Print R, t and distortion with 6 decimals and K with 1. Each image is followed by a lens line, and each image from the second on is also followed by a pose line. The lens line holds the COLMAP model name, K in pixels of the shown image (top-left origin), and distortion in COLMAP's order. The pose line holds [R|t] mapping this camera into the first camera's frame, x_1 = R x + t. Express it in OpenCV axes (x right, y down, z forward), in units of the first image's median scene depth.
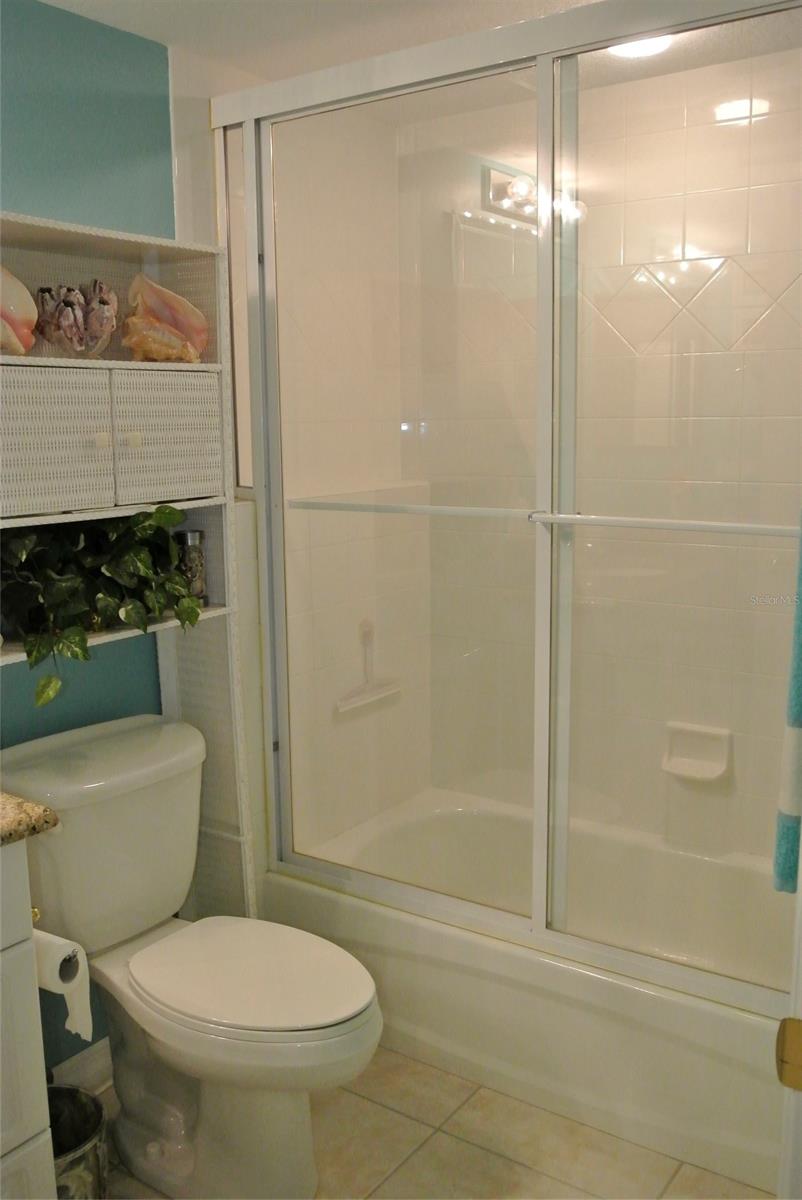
lens RADIAL K [[1097.1, 0, 401.0], [0, 1097.1, 600.0], [0, 0, 1]] dist [-0.066067, 0.014516]
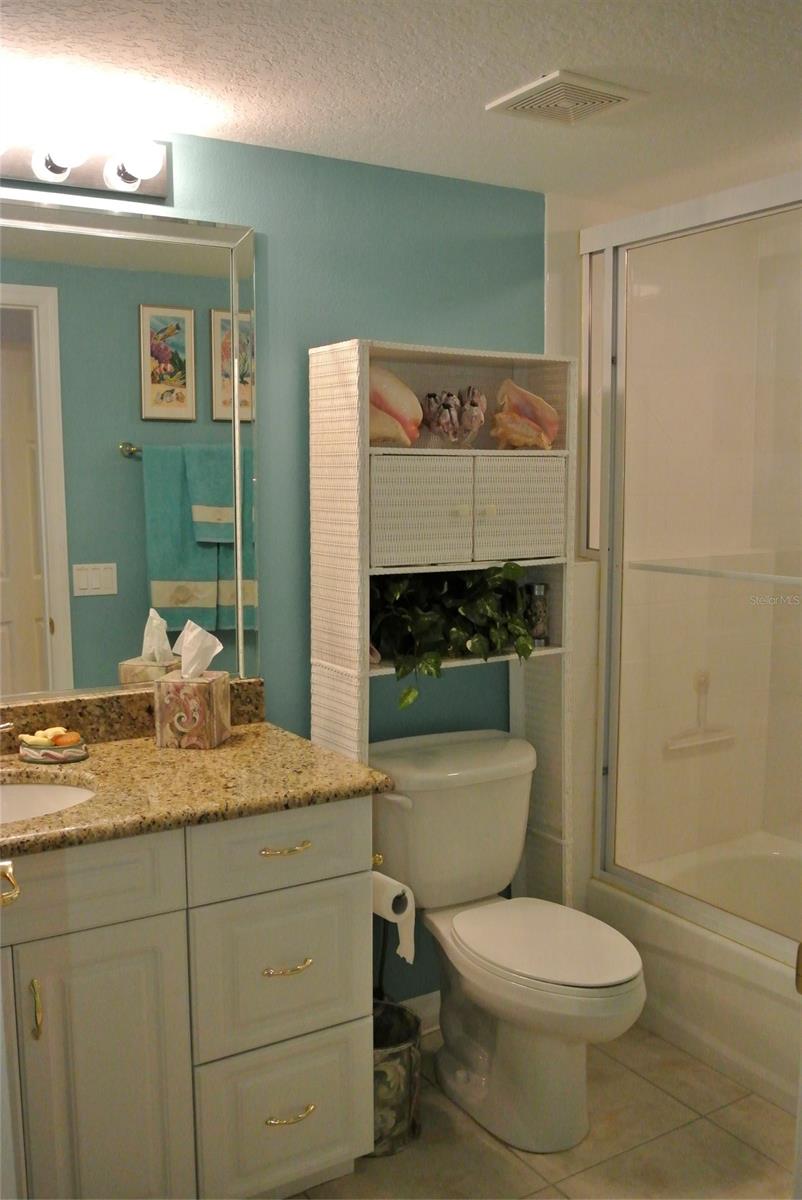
lens RADIAL K [[1097.1, 0, 401.0], [0, 1097.1, 600.0], [0, 0, 1]] dist [-0.066067, 0.014516]
pose [[0.921205, 0.057374, -0.384823, 0.160074], [-0.075351, 0.996650, -0.031785, 0.006878], [0.381710, 0.058278, 0.922443, -0.222155]]
